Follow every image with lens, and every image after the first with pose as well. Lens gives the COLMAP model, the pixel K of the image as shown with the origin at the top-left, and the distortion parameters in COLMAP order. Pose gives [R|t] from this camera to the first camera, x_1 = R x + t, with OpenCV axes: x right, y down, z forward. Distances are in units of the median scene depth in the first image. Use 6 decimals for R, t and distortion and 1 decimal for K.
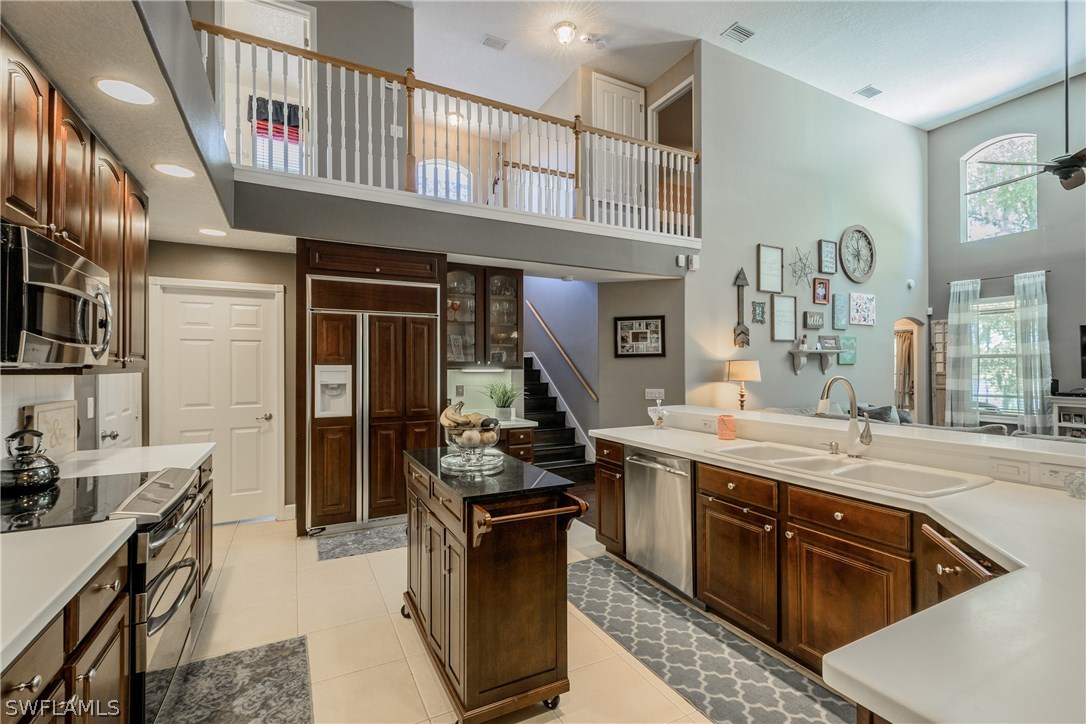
lens RADIAL K [[478.9, 0, 552.7], [0, 478.9, 364.2], [0, 0, 1]] dist [0.000387, -0.000027]
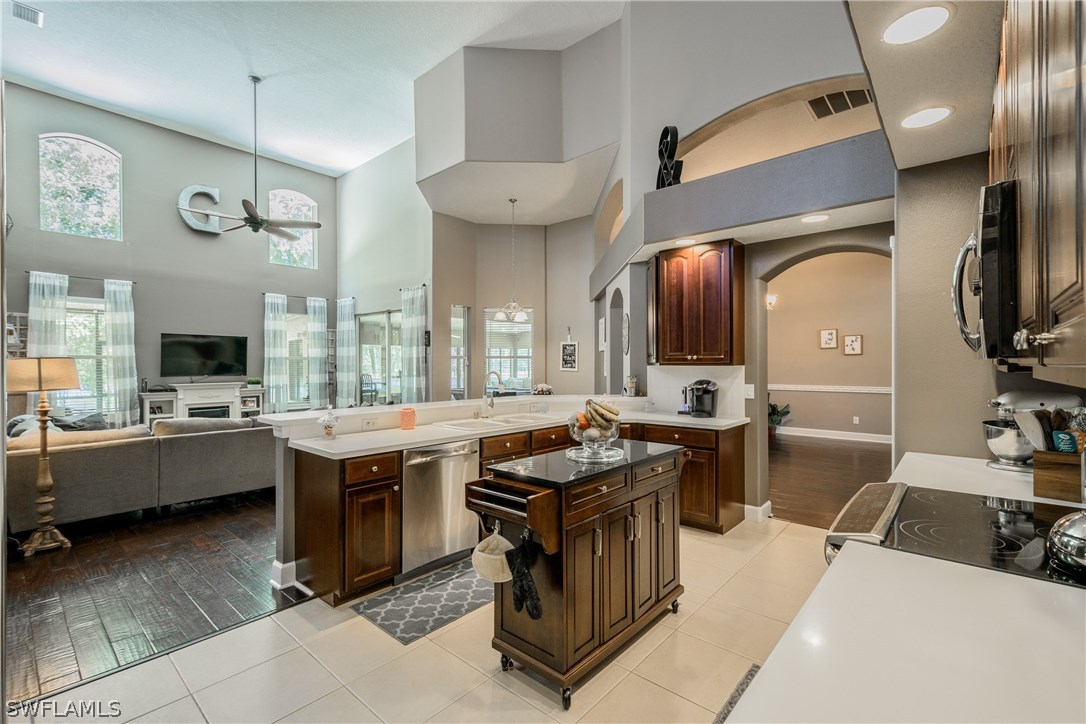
lens RADIAL K [[478.9, 0, 551.0], [0, 478.9, 365.8], [0, 0, 1]] dist [0.000387, -0.000027]
pose [[-0.382046, 0.007696, 0.924111, -0.388379], [-0.003945, 0.999943, -0.009959, 0.007912], [-0.924135, -0.007451, -0.381994, 0.526859]]
